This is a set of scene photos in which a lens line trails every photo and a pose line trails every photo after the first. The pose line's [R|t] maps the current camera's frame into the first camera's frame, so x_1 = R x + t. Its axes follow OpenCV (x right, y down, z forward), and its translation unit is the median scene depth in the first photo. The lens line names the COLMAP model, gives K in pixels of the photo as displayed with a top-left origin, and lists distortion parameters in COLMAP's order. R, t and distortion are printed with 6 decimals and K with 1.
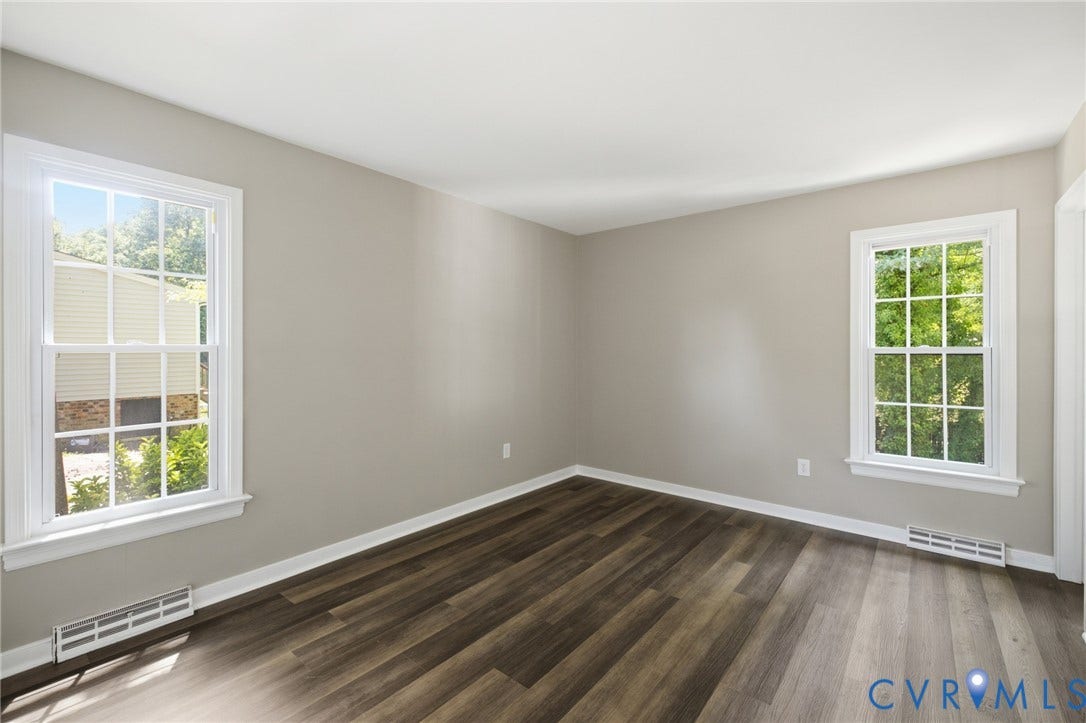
lens RADIAL K [[463.2, 0, 539.6], [0, 463.2, 353.3], [0, 0, 1]] dist [0.001724, 0.000233]
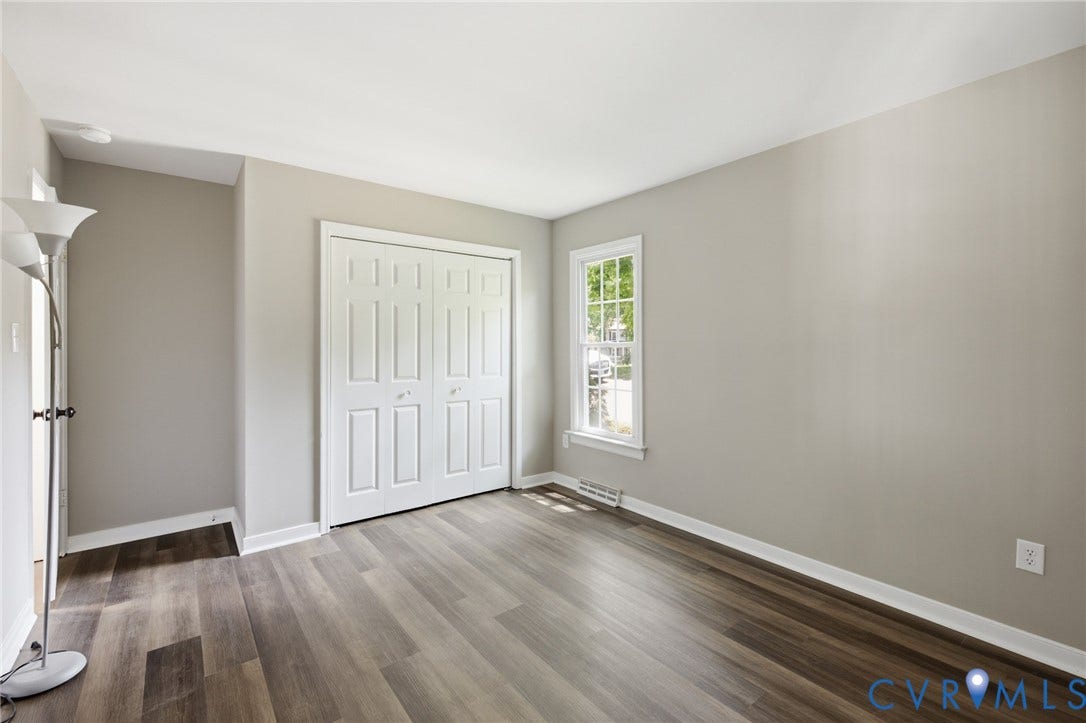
lens RADIAL K [[463.2, 0, 539.6], [0, 463.2, 353.3], [0, 0, 1]] dist [0.001724, 0.000233]
pose [[-0.206461, 0.014569, -0.978346, 0.917966], [-0.011687, 0.999781, 0.017355, -0.005157], [0.978385, 0.015017, -0.206245, 1.089858]]
